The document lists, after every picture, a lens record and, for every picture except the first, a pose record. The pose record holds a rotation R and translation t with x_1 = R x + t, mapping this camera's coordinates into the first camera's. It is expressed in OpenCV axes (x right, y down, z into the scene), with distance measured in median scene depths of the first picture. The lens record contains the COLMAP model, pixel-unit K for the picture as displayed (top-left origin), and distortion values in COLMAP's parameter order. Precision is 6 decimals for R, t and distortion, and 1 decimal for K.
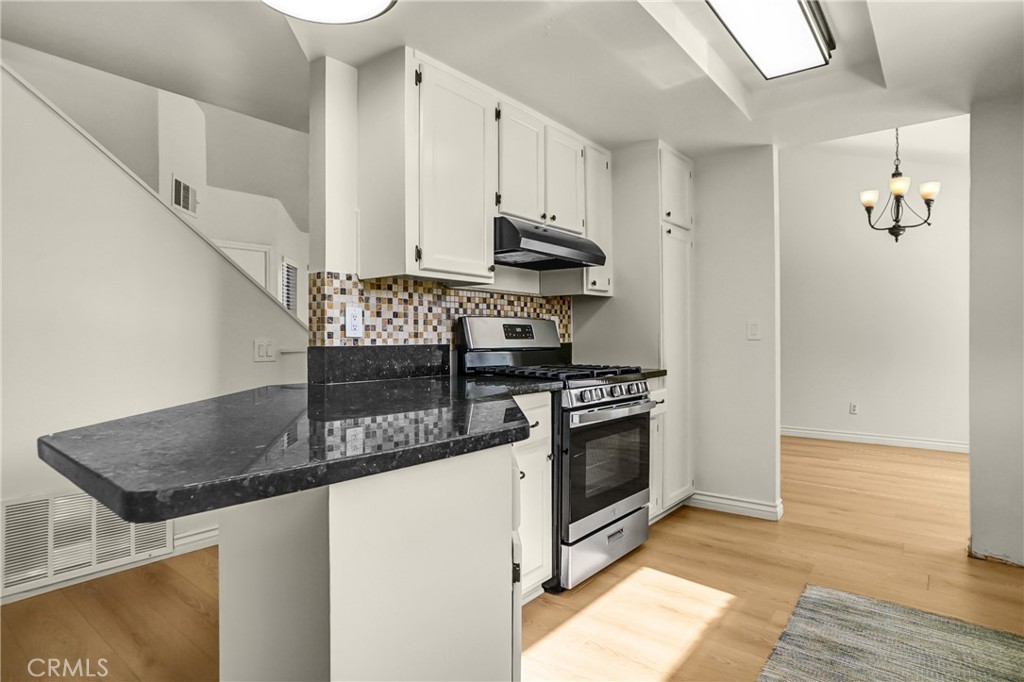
lens RADIAL K [[552.7, 0, 505.7], [0, 552.7, 336.6], [0, 0, 1]] dist [-0.030839, 0.001987]
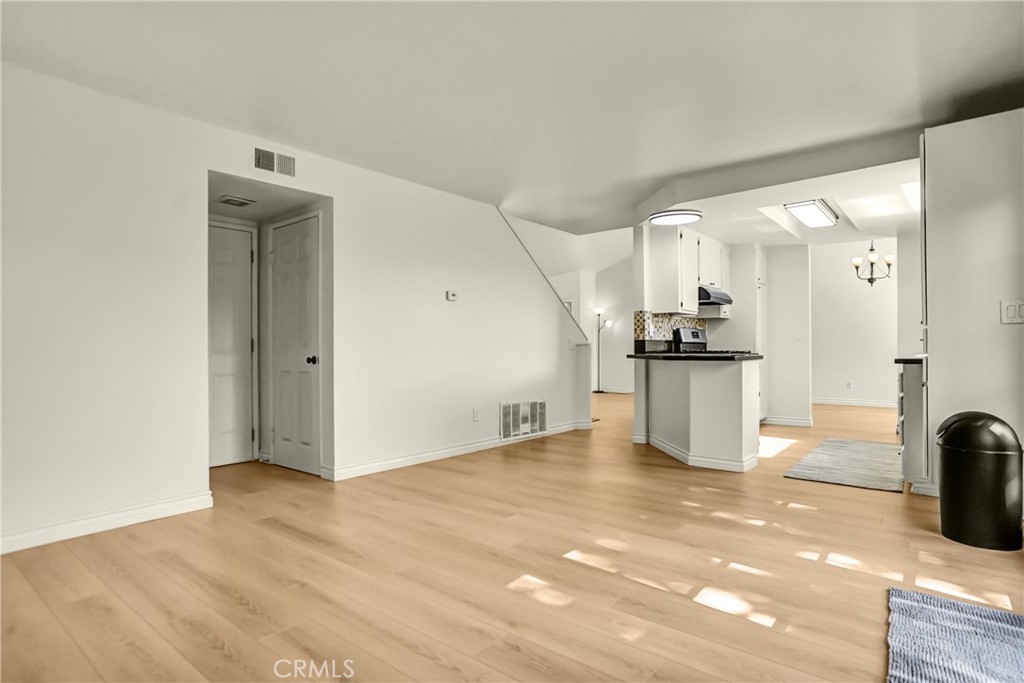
lens RADIAL K [[552.7, 0, 517.4], [0, 552.7, 348.5], [0, 0, 1]] dist [-0.030839, 0.001987]
pose [[0.999910, -0.000945, 0.013395, -0.777158], [0.000943, 1.000000, 0.000154, 0.047300], [-0.013395, -0.000142, 0.999910, -1.283035]]
